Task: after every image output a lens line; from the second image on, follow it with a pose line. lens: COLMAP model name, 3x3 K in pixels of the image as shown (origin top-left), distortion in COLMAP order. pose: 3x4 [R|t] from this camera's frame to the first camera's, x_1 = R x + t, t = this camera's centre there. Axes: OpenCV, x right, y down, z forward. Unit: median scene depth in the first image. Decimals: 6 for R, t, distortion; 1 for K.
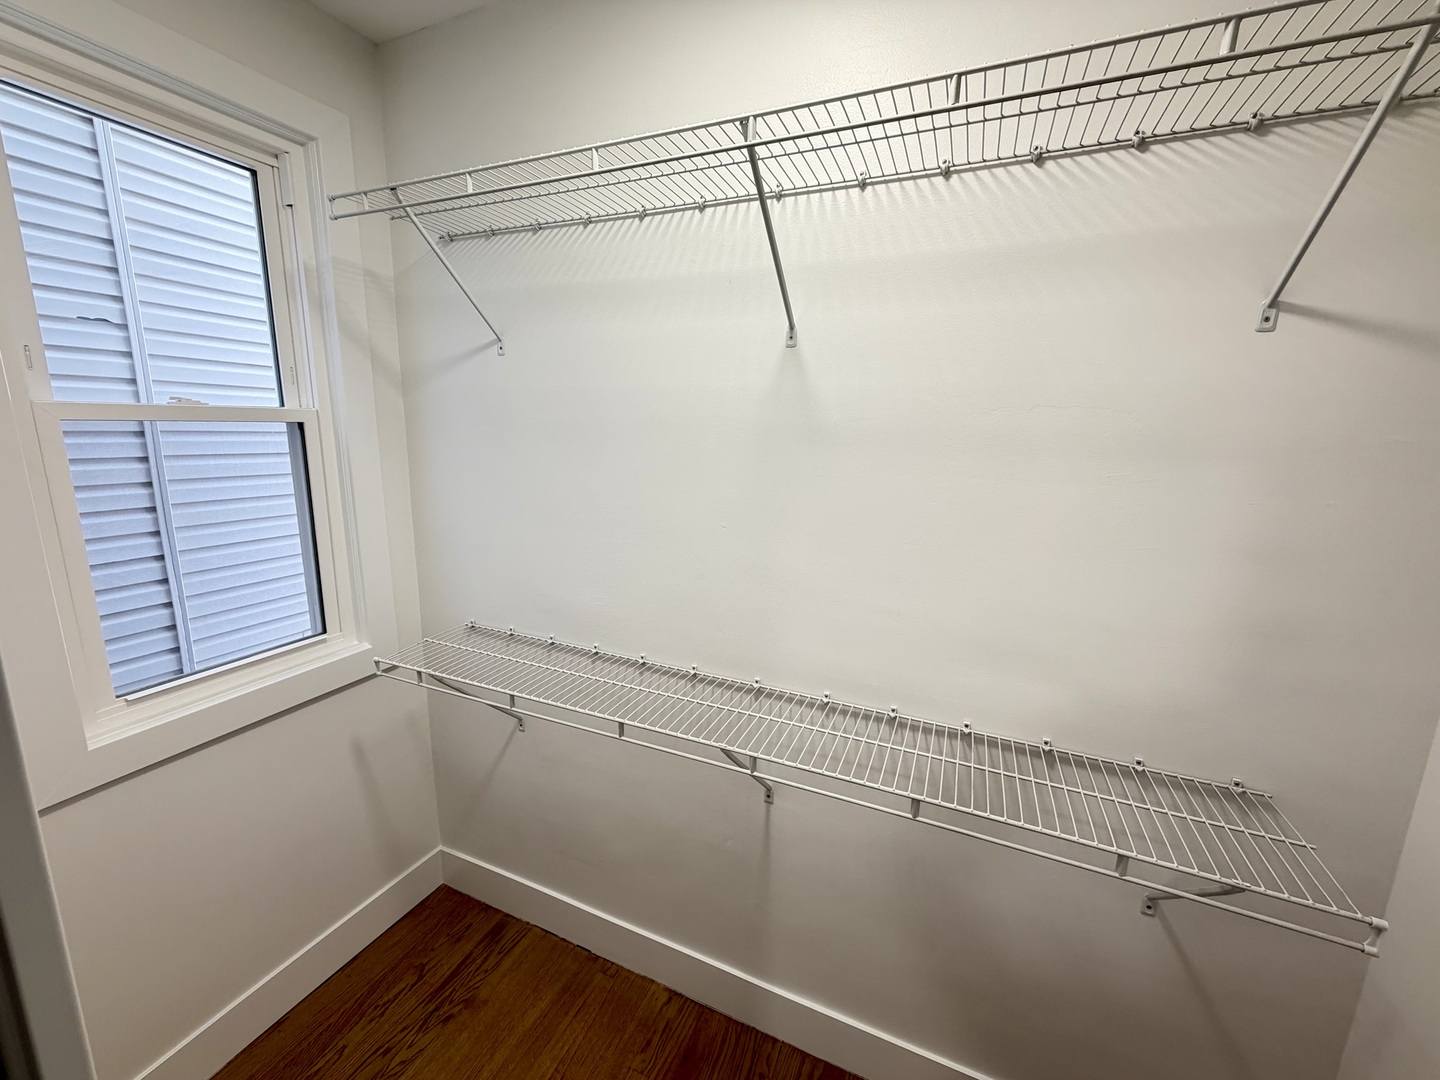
lens RADIAL K [[574.8, 0, 722.3], [0, 574.8, 540.8], [0, 0, 1]] dist [-0.000650, 0.000205]
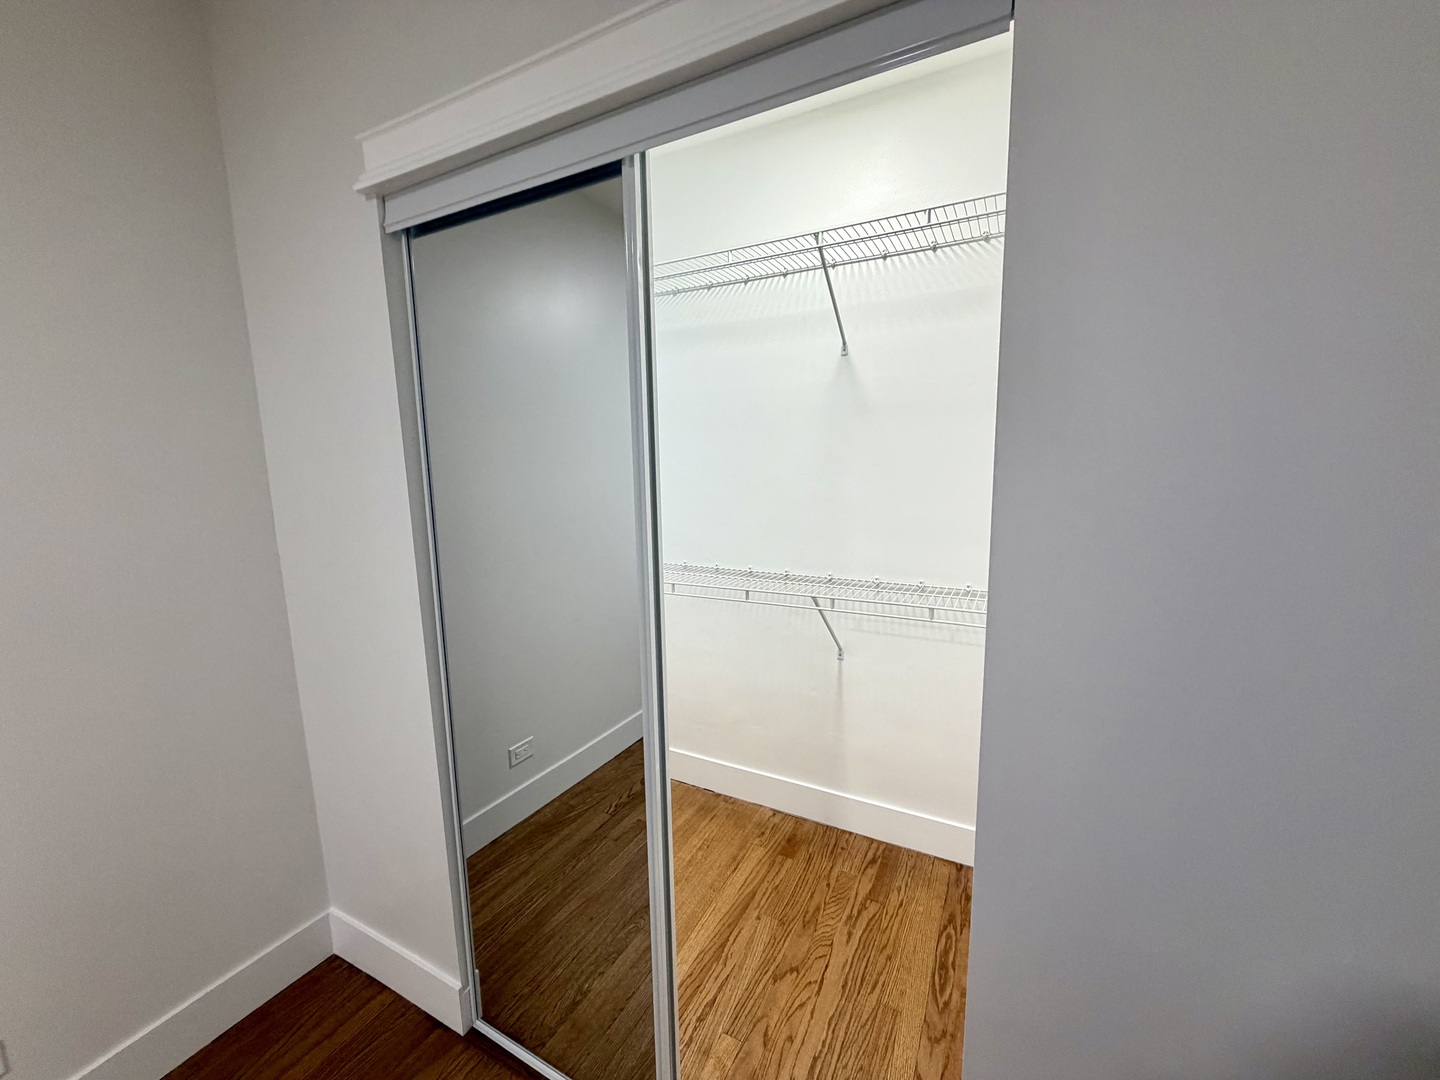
lens RADIAL K [[574.8, 0, 717.9], [0, 574.8, 540.7], [0, 0, 1]] dist [-0.000650, 0.000205]
pose [[0.996040, -0.035724, -0.081417, -0.123388], [0.032120, 0.998463, -0.045159, 0.248058], [0.082905, 0.042365, 0.995657, -0.624210]]
